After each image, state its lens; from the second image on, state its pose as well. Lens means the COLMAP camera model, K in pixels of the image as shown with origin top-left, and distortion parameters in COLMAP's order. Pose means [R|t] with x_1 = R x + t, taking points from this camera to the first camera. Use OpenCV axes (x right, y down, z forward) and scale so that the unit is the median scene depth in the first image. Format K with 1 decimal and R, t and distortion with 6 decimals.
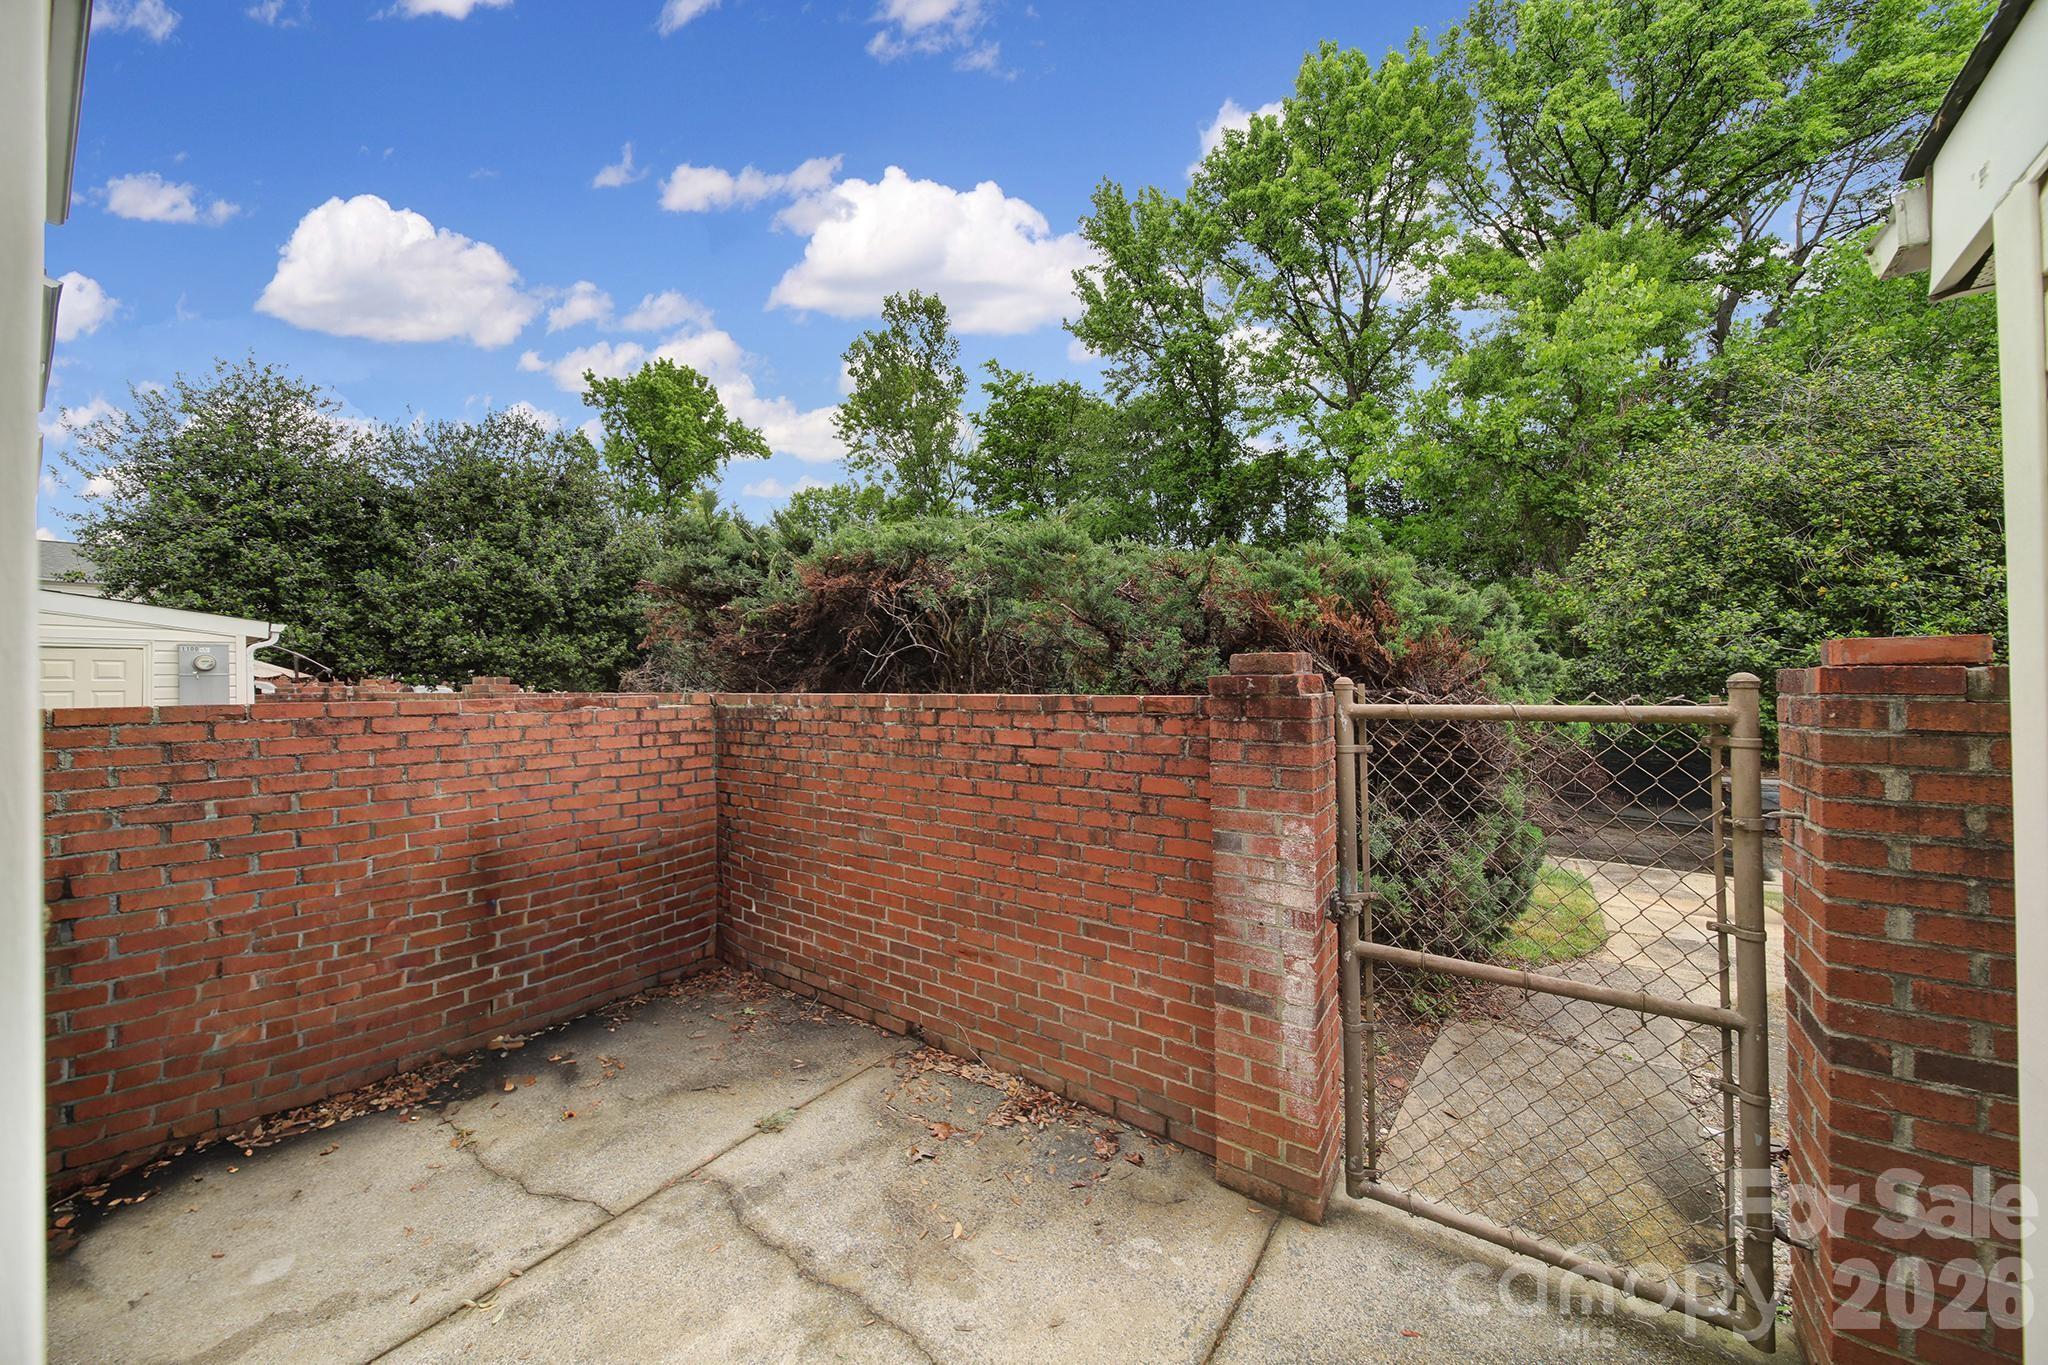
lens RADIAL K [[728.8, 0, 1014.8], [0, 728.8, 664.0], [0, 0, 1]] dist [-0.001473, -0.000592]
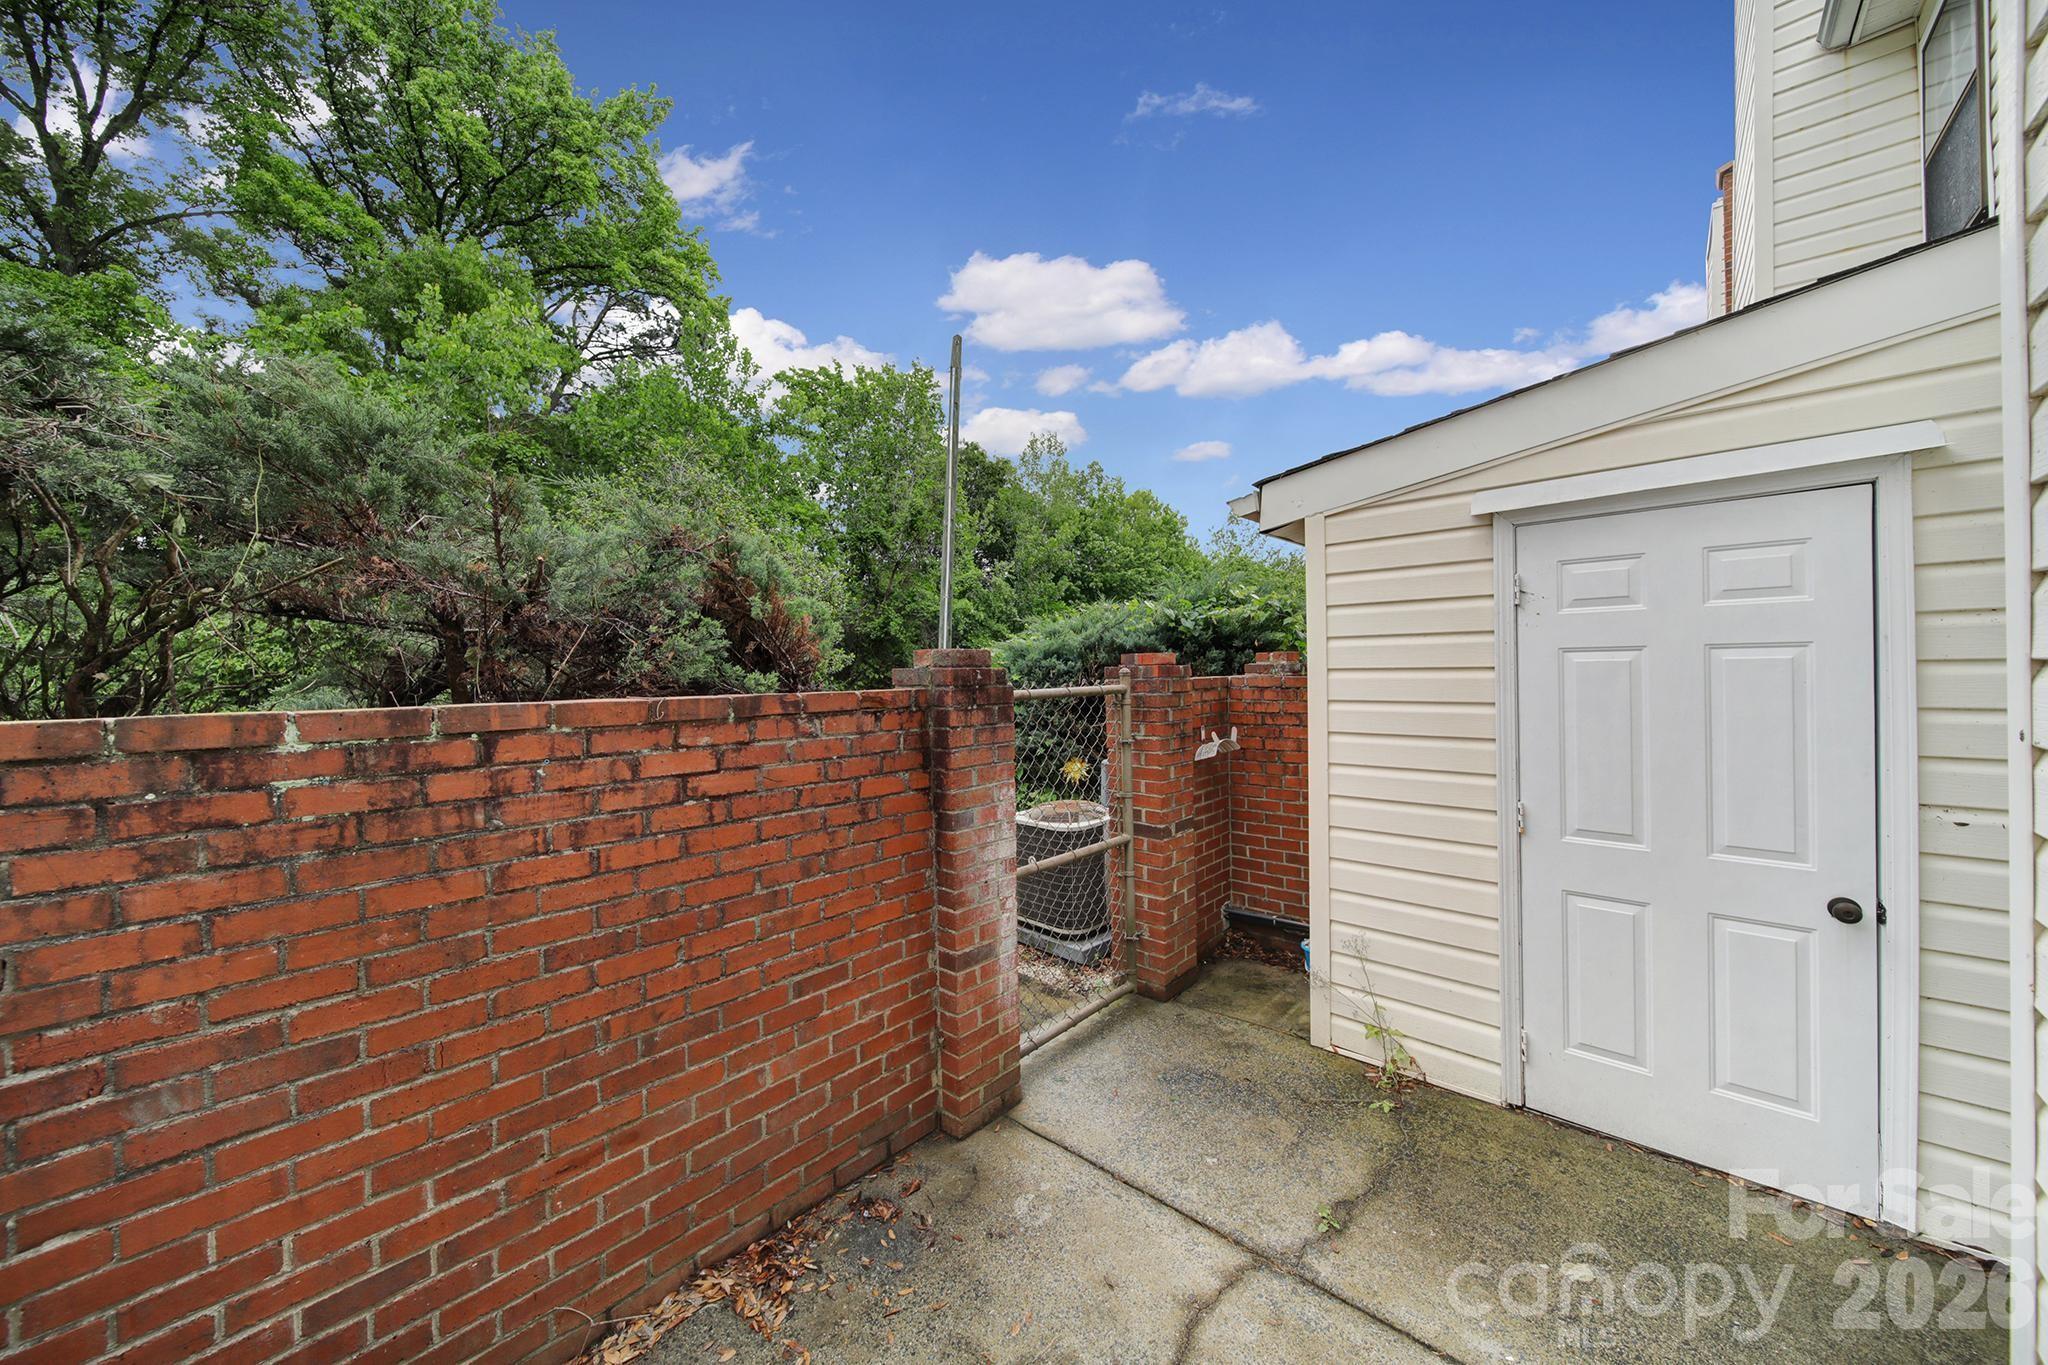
lens RADIAL K [[728.8, 0, 1014.8], [0, 728.8, 664.0], [0, 0, 1]] dist [-0.001473, -0.000592]
pose [[0.098669, 0.018669, 0.994945, -0.666409], [-0.005823, 0.999818, -0.018183, 0.024388], [-0.995103, -0.004000, 0.098760, 0.685081]]
